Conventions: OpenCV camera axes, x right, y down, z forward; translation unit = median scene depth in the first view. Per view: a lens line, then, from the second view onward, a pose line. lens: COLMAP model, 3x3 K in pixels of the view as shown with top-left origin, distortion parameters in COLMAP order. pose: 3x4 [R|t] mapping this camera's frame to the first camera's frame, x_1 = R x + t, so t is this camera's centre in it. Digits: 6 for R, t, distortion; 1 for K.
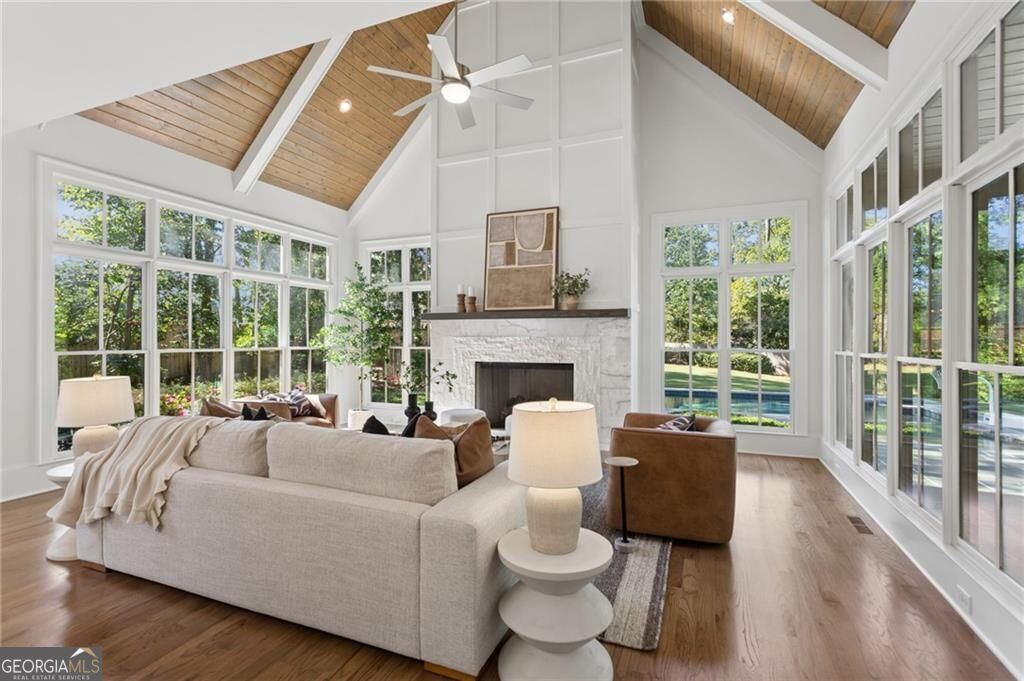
lens RADIAL K [[485.4, 0, 513.9], [0, 485.4, 335.9], [0, 0, 1]] dist [0.002859, 0.002846]
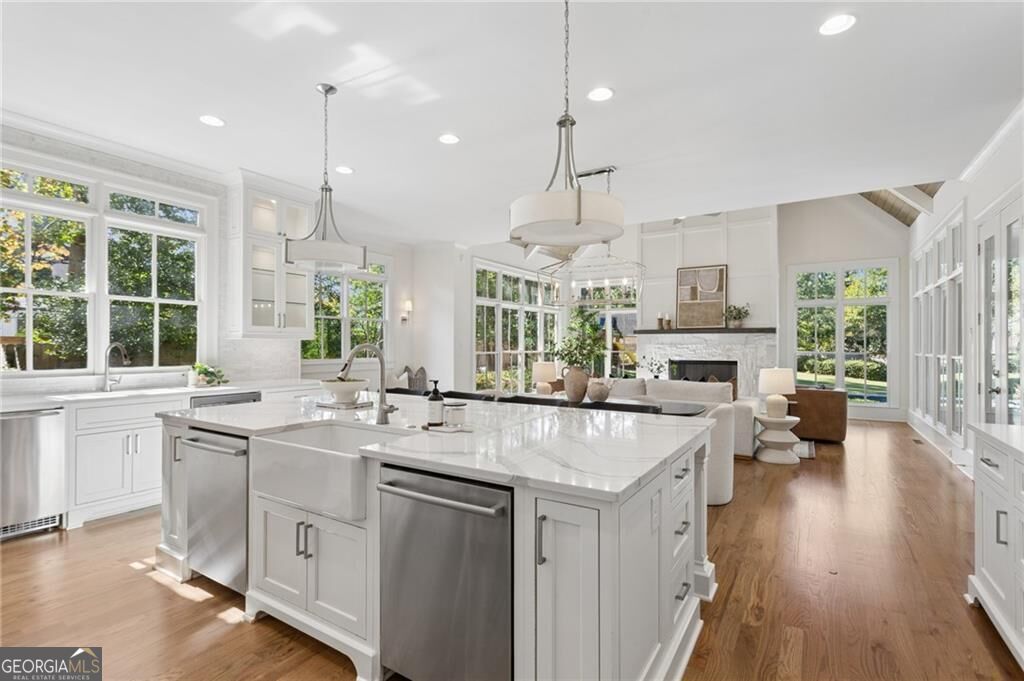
lens RADIAL K [[485.4, 0, 511.8], [0, 485.4, 342.0], [0, 0, 1]] dist [0.002859, 0.002846]
pose [[0.983744, 0.000026, -0.179575, -0.317240], [-0.000110, 1.000000, -0.000456, -0.005836], [0.179575, 0.000469, 0.983744, -0.713132]]
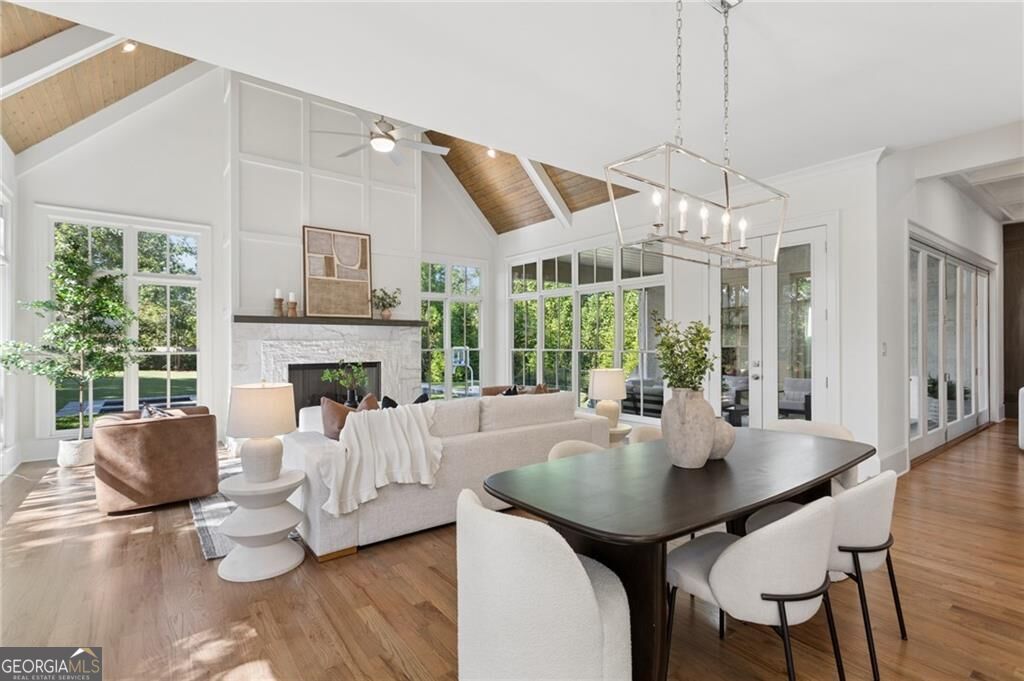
lens RADIAL K [[485.4, 0, 509.1], [0, 485.4, 340.8], [0, 0, 1]] dist [0.002859, 0.002846]
pose [[0.500083, 0.000866, 0.865977, -0.777449], [-0.004060, 0.999991, 0.001345, -0.000802], [-0.865968, -0.004188, 0.500082, 0.074779]]
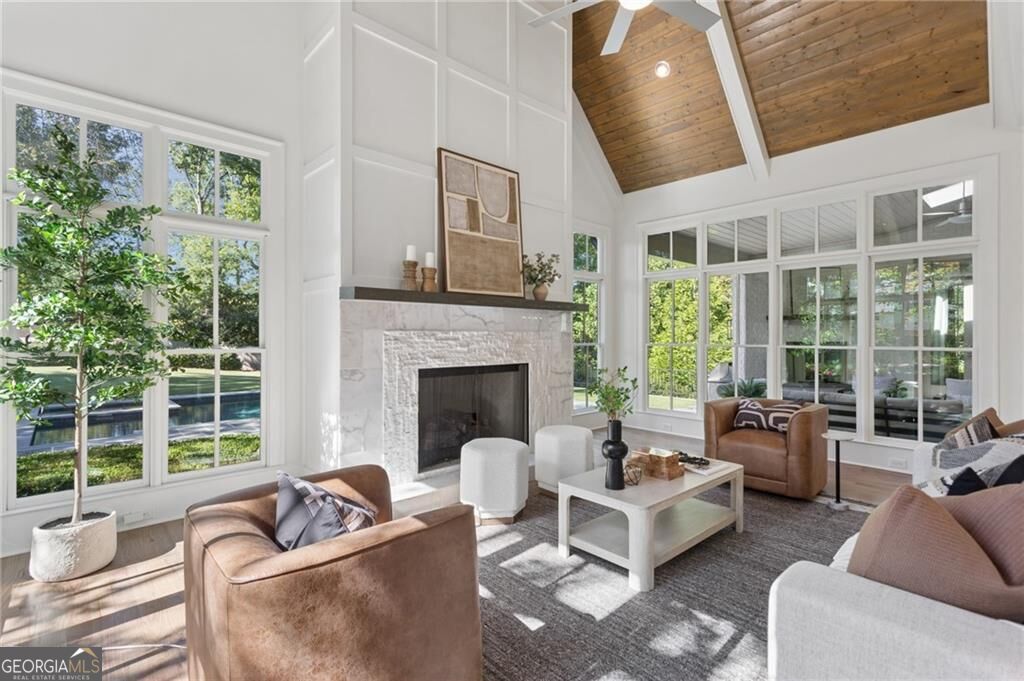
lens RADIAL K [[485.4, 0, 509.1], [0, 485.4, 333.3], [0, 0, 1]] dist [0.002859, 0.002846]
pose [[0.414715, 0.003017, 0.909946, -0.642481], [-0.008922, 0.999960, 0.000751, 0.004015], [-0.909908, -0.008430, 0.414725, 0.653761]]
